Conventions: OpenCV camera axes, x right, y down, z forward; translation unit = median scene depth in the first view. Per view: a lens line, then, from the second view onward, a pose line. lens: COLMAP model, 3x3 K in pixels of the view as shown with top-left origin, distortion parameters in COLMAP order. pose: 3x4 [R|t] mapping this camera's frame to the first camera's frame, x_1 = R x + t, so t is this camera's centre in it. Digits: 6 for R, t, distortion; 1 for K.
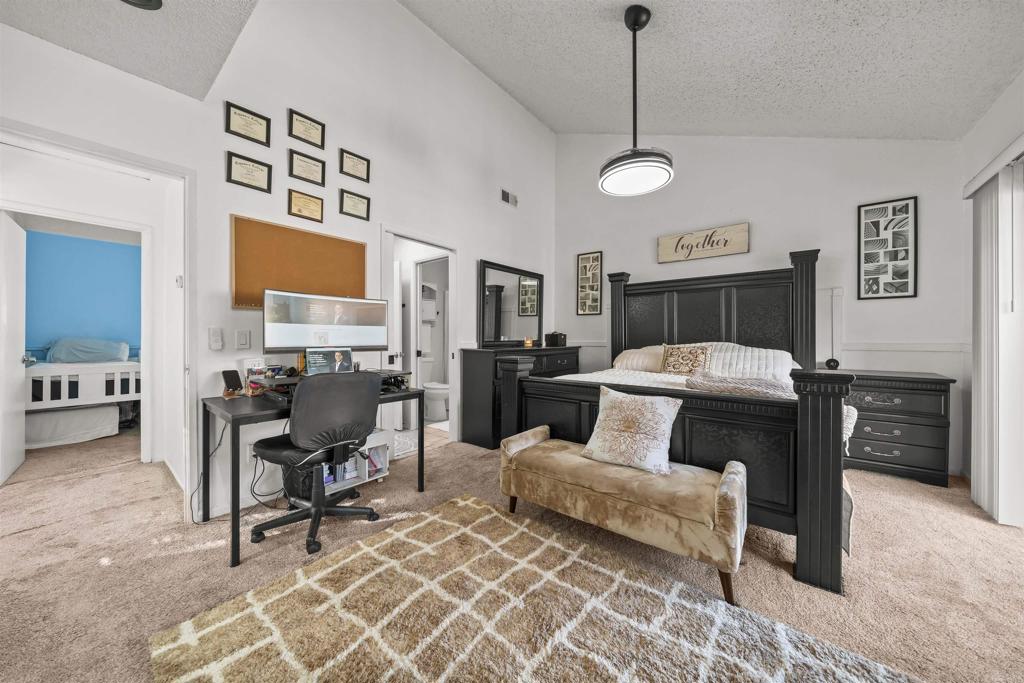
lens RADIAL K [[348.7, 0, 510.7], [0, 348.7, 336.8], [0, 0, 1]] dist [-0.007342, 0.000031]
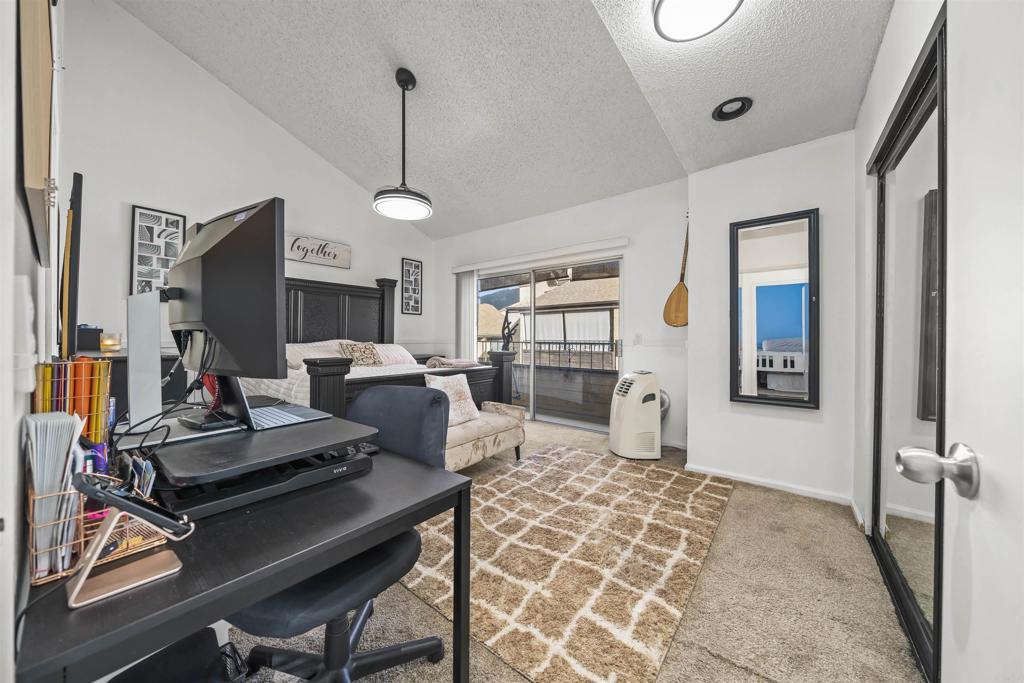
lens RADIAL K [[348.7, 0, 510.7], [0, 348.7, 336.8], [0, 0, 1]] dist [-0.007342, 0.000031]
pose [[-0.010900, -0.001154, 0.999940, -0.433071], [-0.005754, 0.999983, 0.001092, 0.000477], [-0.999924, -0.005741, -0.010907, 0.304857]]
